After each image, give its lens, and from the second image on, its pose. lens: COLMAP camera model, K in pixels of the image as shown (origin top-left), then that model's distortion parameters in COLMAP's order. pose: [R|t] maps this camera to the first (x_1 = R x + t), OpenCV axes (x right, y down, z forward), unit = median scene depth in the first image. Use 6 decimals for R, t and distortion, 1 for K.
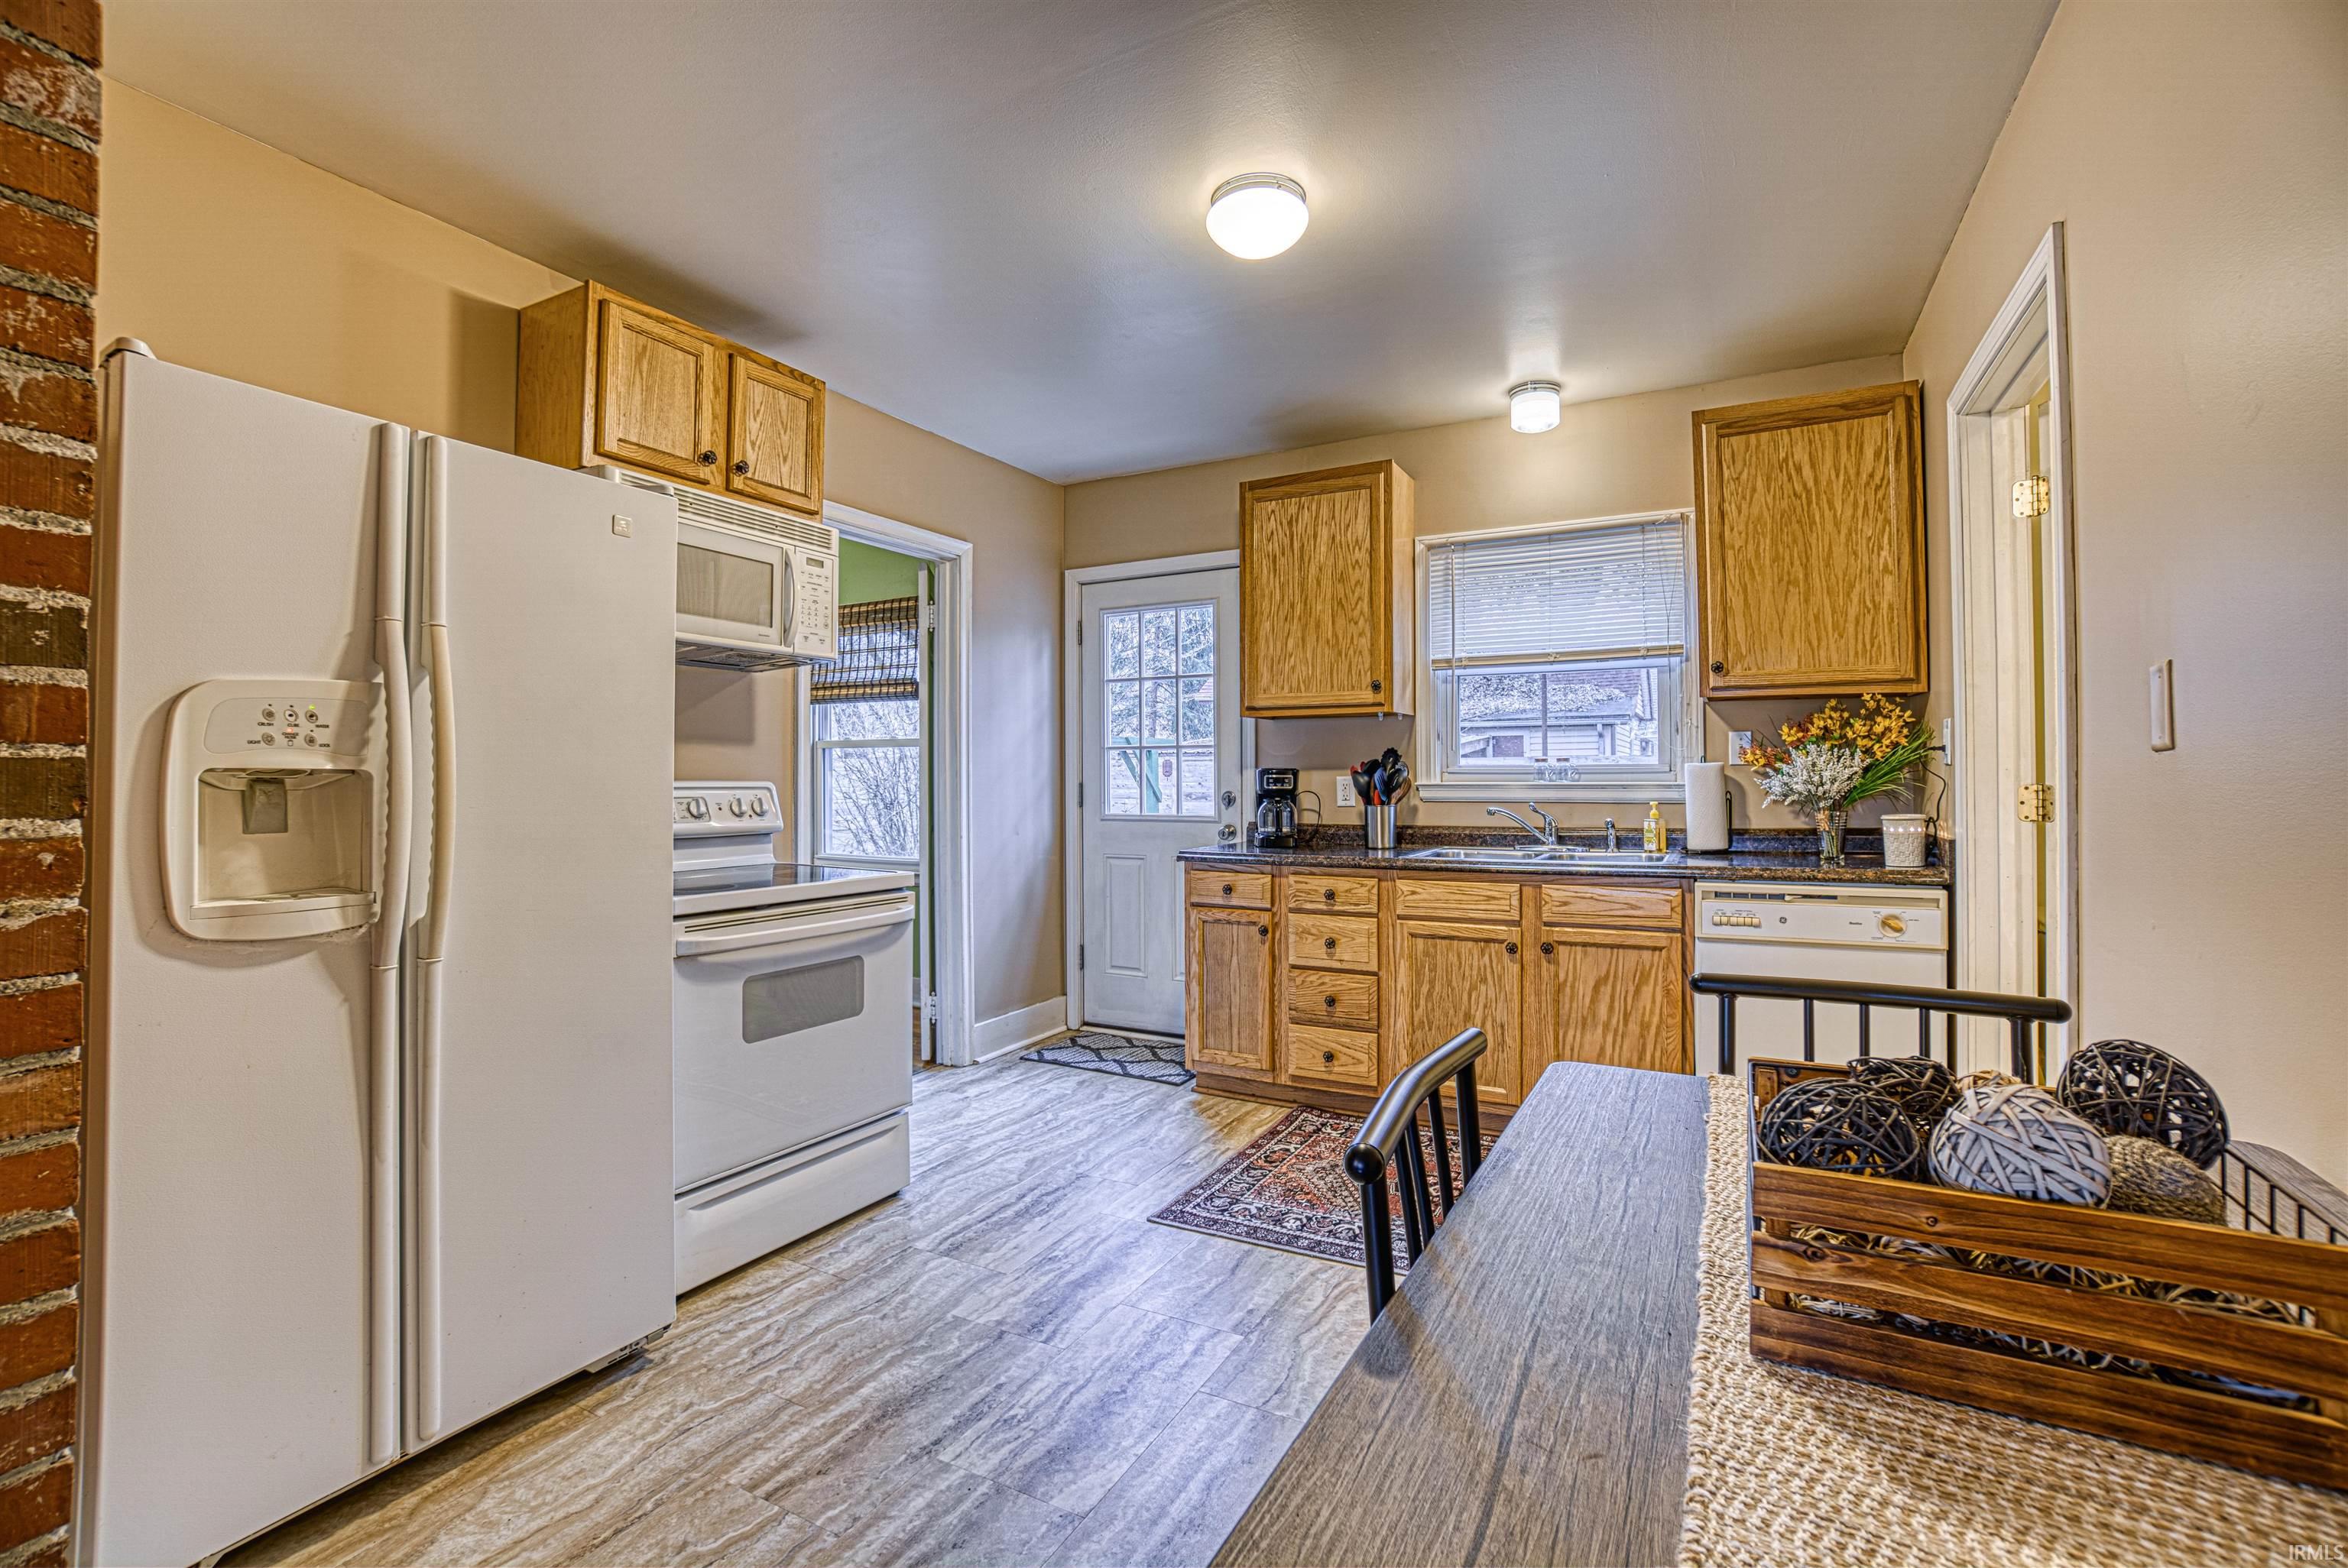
lens RADIAL K [[1028.0, 0, 1171.2], [0, 1028.0, 769.4], [0, 0, 1]] dist [-0.050132, 0.012987]
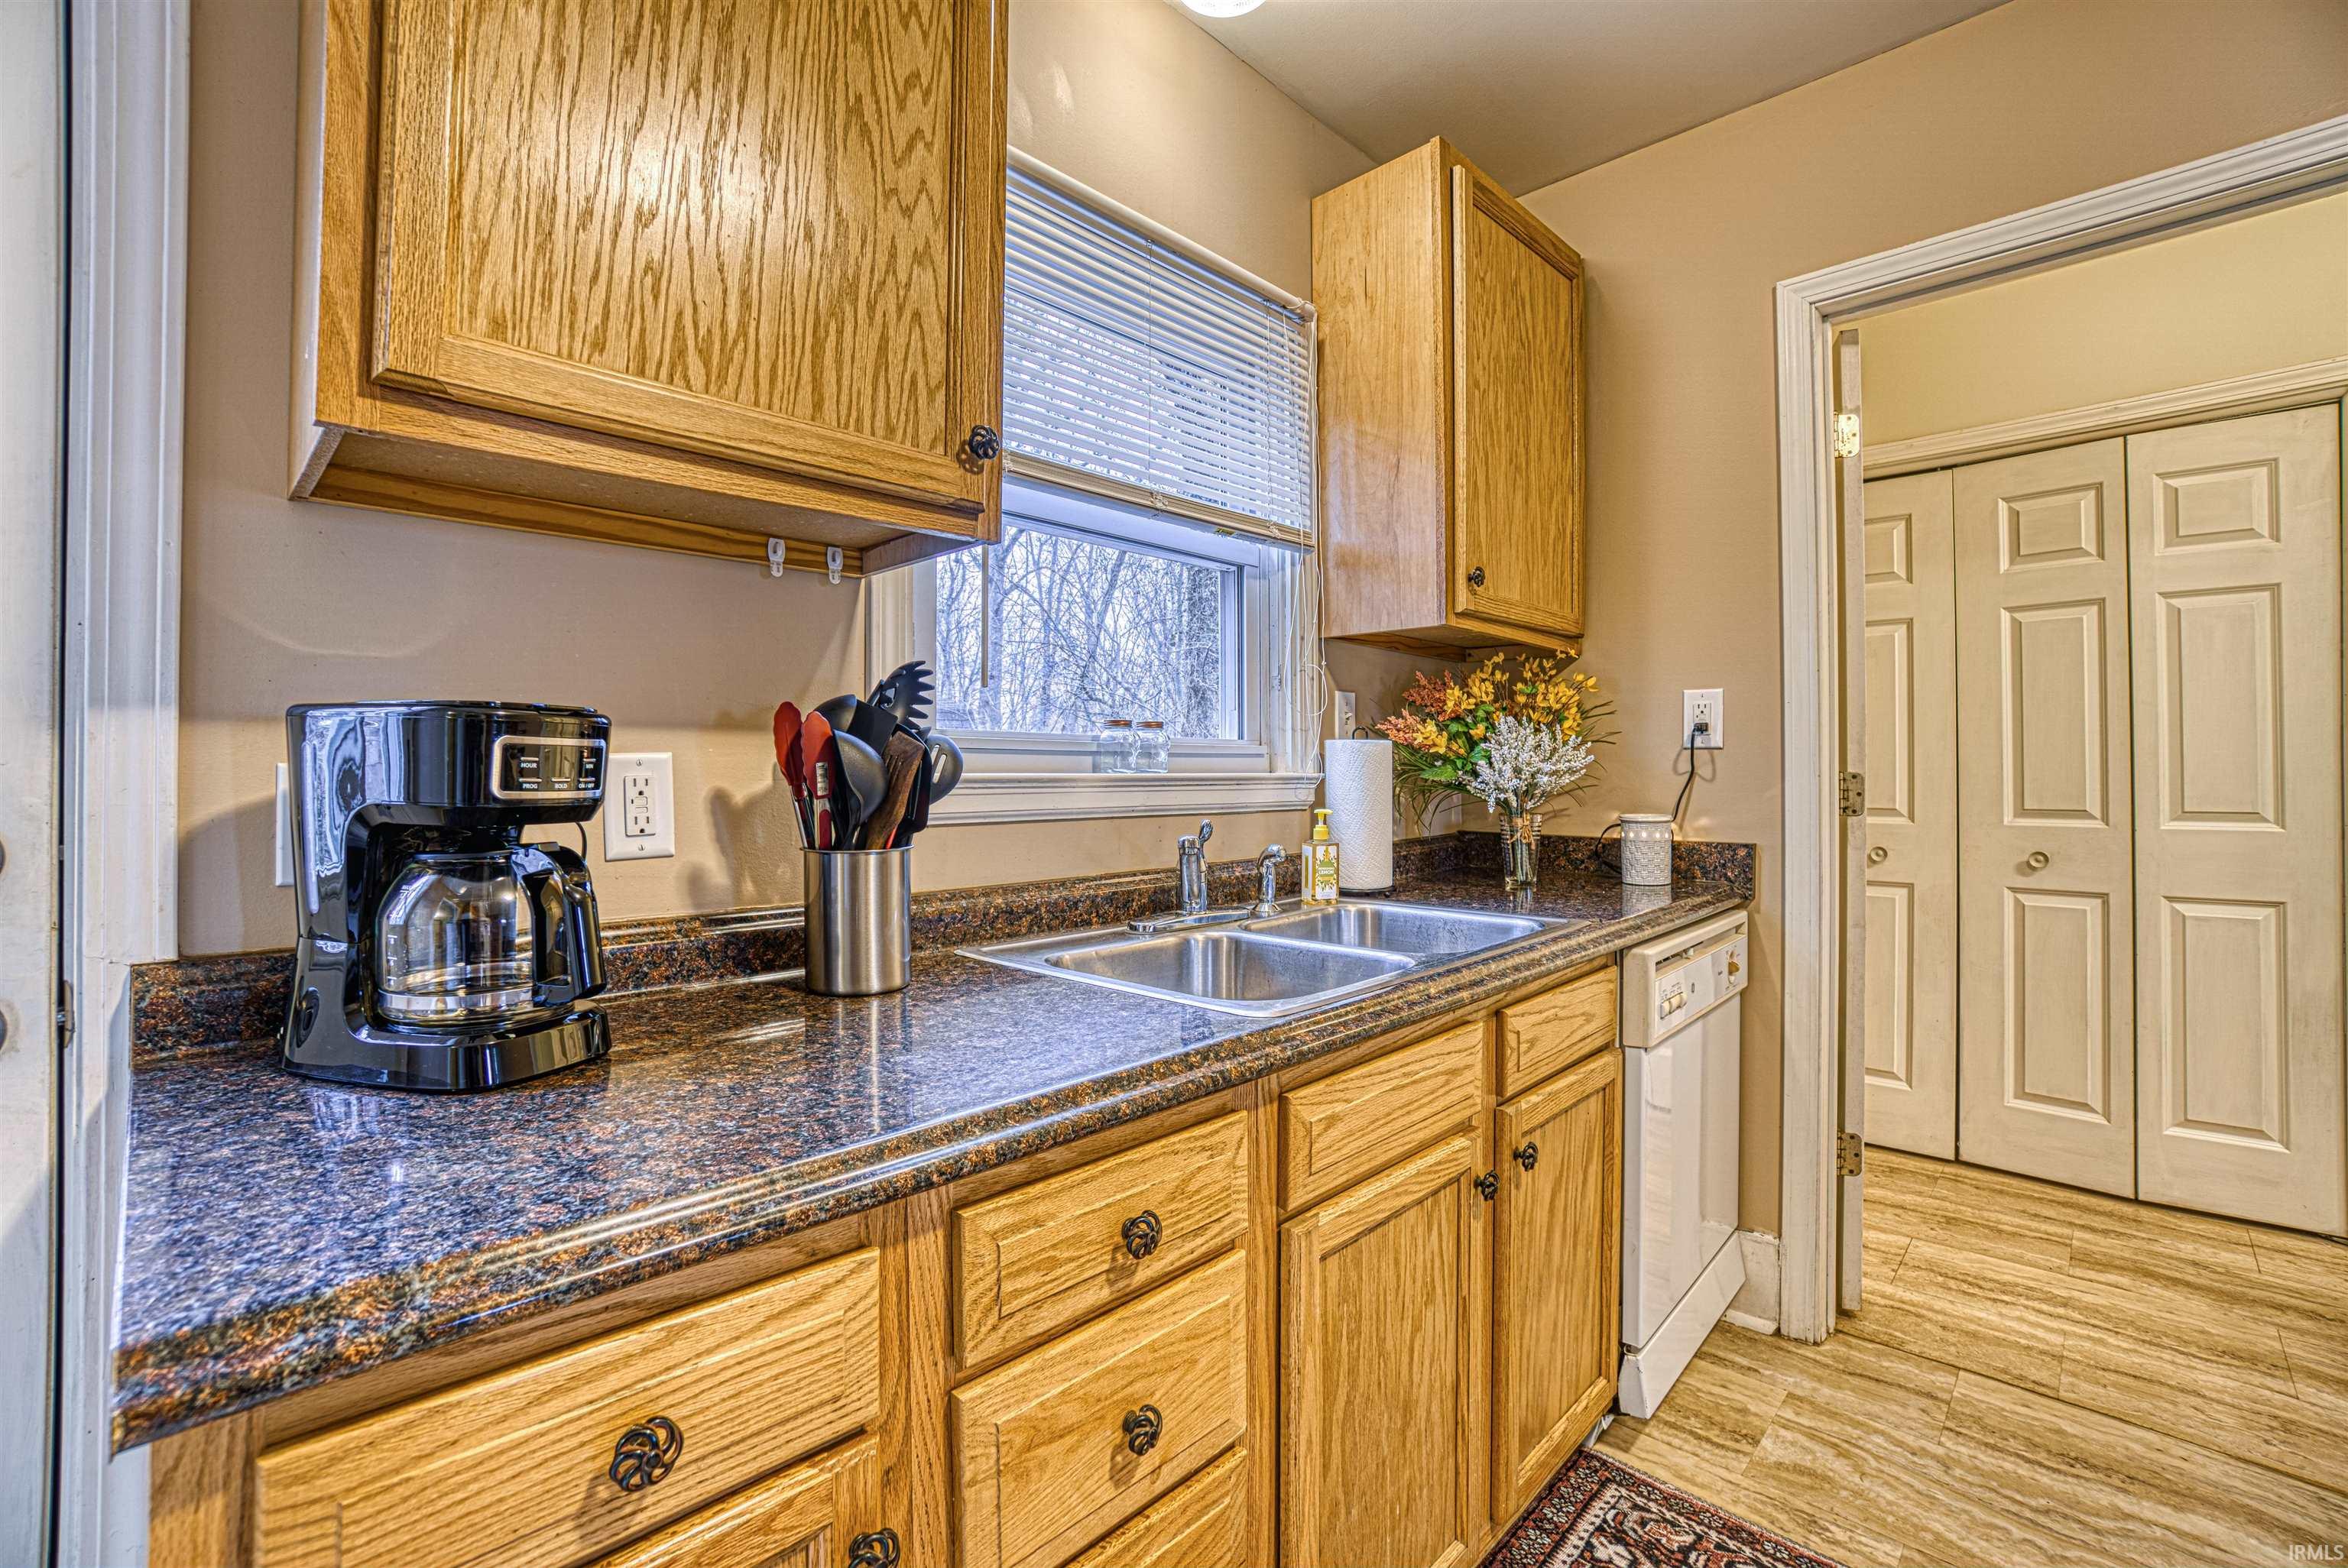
lens RADIAL K [[1028.0, 0, 1172.9], [0, 1028.0, 776.9], [0, 0, 1]] dist [-0.050132, 0.012987]
pose [[0.273347, -0.000596, 0.961915, -0.081517], [-0.004888, 0.999986, 0.002009, 0.015743], [-0.961903, -0.005251, 0.273340, 1.028280]]
